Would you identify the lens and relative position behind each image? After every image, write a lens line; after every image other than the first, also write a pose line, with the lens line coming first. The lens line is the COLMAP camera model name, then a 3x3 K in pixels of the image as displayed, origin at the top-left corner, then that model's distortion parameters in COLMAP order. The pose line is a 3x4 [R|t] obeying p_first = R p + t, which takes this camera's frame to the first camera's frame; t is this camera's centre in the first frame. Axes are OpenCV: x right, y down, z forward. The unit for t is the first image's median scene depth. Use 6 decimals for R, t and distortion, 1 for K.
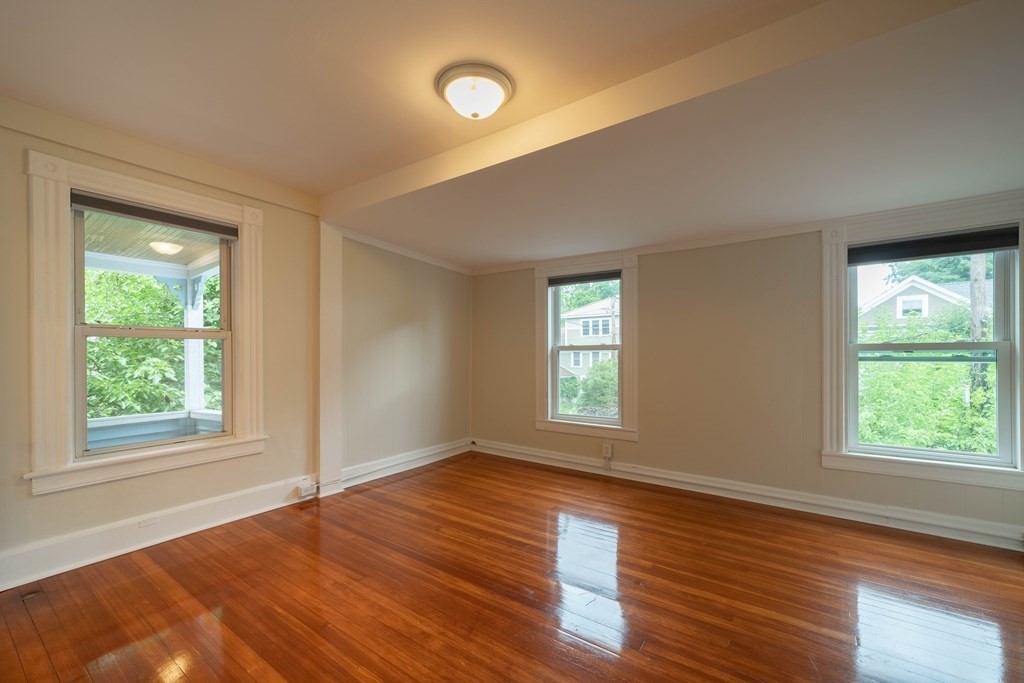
lens RADIAL K [[417.2, 0, 555.7], [0, 417.2, 359.6], [0, 0, 1]] dist [0.015858, 0.000197]
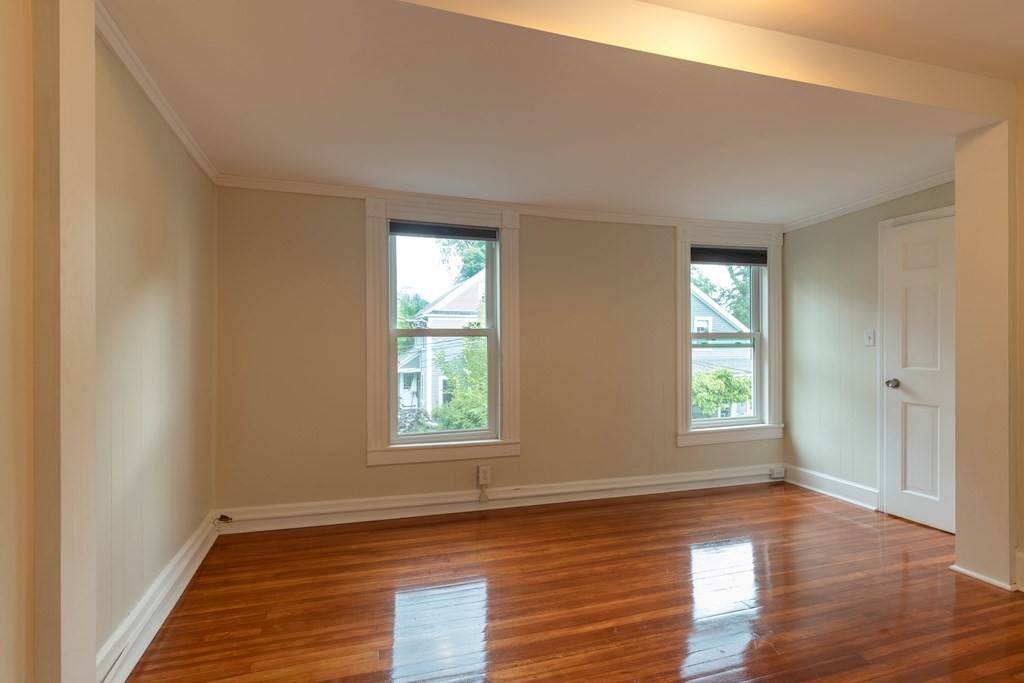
lens RADIAL K [[512.8, 0, 512.2], [0, 512.8, 343.1], [0, 0, 1]] dist [0.004633, 0.000096]
pose [[0.641448, -0.004460, 0.767154, -0.548841], [0.008911, 0.999959, -0.001638, -0.009333], [-0.767115, 0.007887, 0.641461, 0.410222]]
